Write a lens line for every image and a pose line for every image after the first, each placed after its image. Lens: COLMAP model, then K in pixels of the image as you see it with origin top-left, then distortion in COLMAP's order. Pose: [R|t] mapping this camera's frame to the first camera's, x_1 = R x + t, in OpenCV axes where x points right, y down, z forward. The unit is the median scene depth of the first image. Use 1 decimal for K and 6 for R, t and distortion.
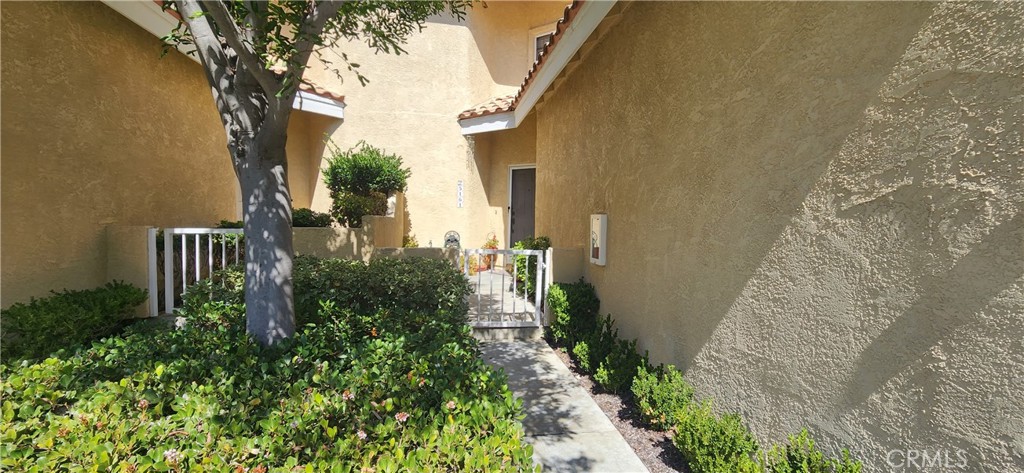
lens RADIAL K [[456.0, 0, 512.0], [0, 456.0, 236.5], [0, 0, 1]] dist [0.001717, 0.000104]
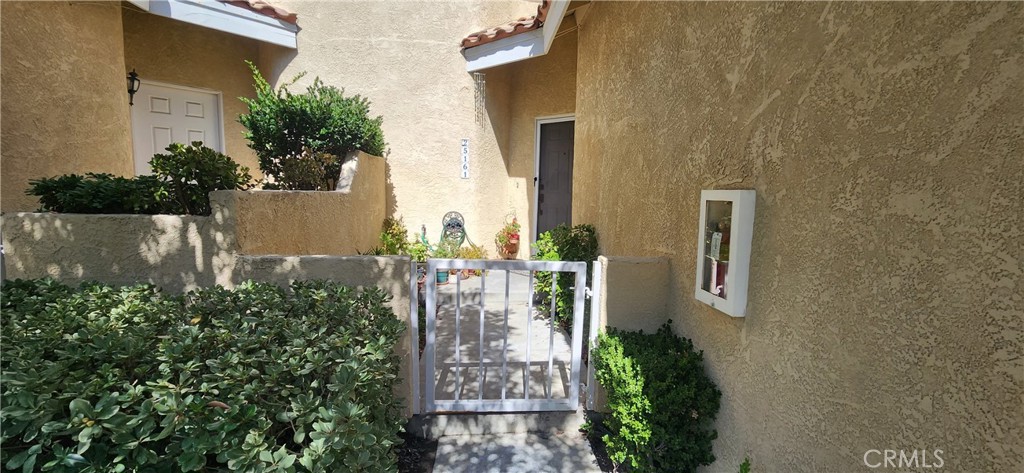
lens RADIAL K [[456.0, 0, 512.0], [0, 456.0, 236.5], [0, 0, 1]] dist [0.001717, 0.000104]
pose [[0.996612, 0.012185, -0.081335, 0.020538], [-0.007439, 0.998266, 0.058398, -0.019992], [0.081906, -0.057595, 0.994974, 0.388206]]
